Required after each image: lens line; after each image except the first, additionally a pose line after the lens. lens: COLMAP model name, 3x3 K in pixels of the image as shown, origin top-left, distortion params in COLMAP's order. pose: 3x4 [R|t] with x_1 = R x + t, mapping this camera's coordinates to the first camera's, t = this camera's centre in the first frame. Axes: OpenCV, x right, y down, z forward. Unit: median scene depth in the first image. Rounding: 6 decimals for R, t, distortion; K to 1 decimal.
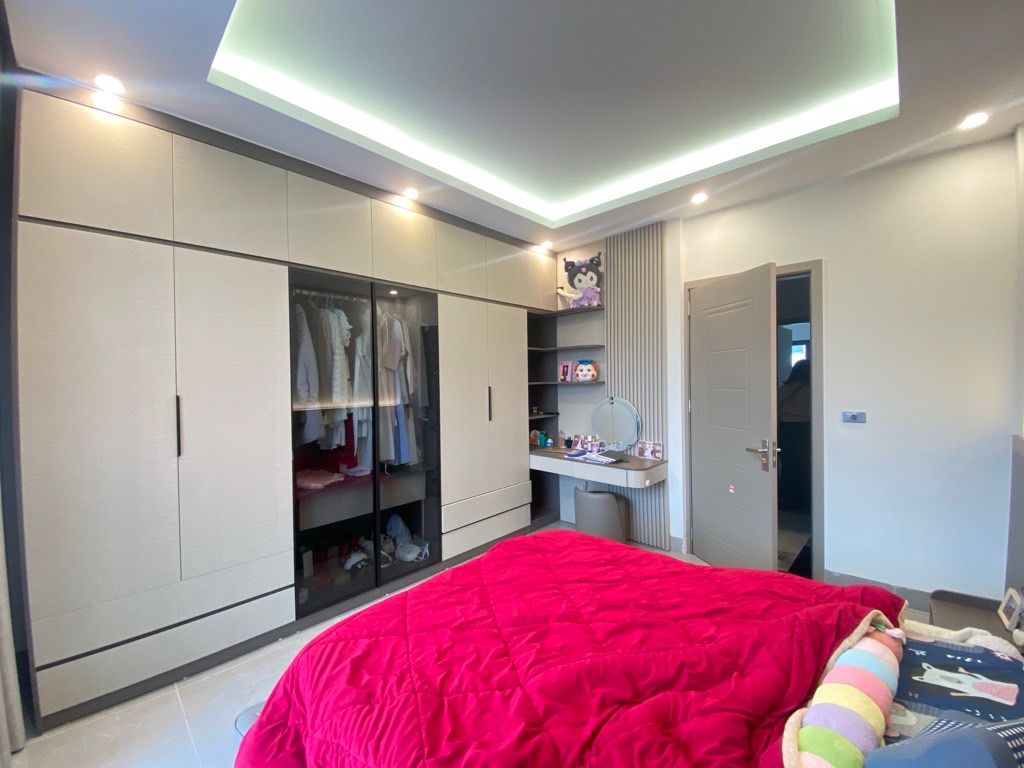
lens RADIAL K [[416.7, 0, 515.5], [0, 416.7, 378.9], [0, 0, 1]] dist [0.004342, -0.010297]
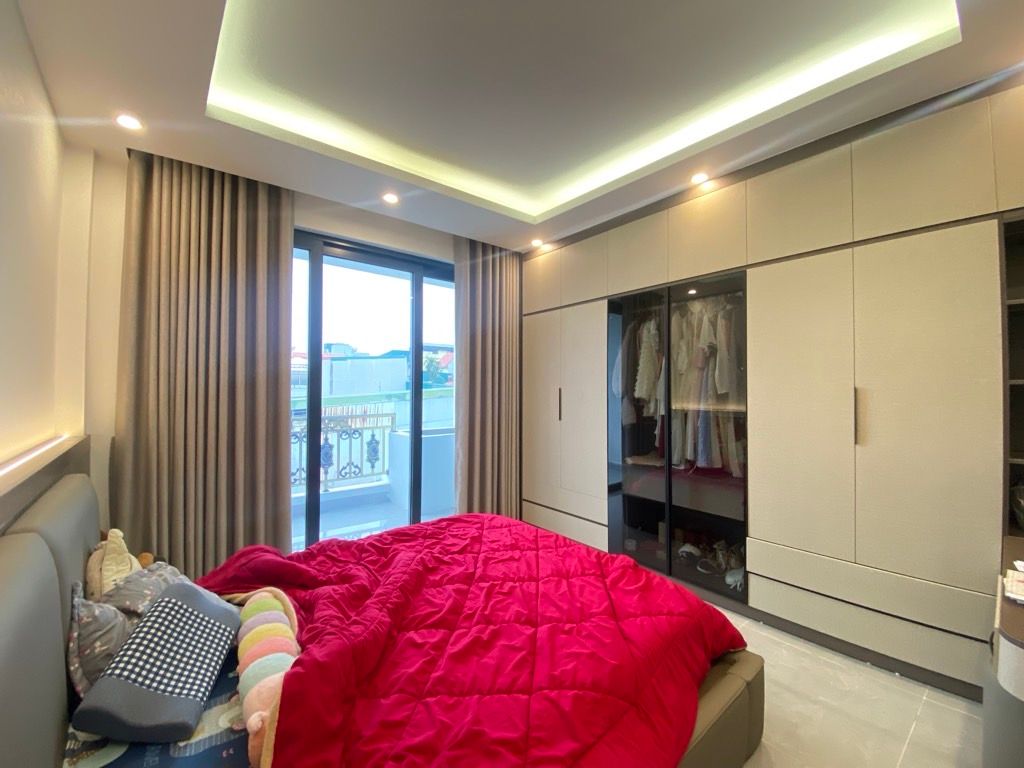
lens RADIAL K [[416.7, 0, 513.2], [0, 416.7, 382.9], [0, 0, 1]] dist [0.004342, -0.010297]
pose [[-0.139477, 0.001708, -0.990224, 0.794669], [0.003257, 0.999994, 0.001266, 0.009892], [0.990220, -0.003049, -0.139482, 0.784170]]
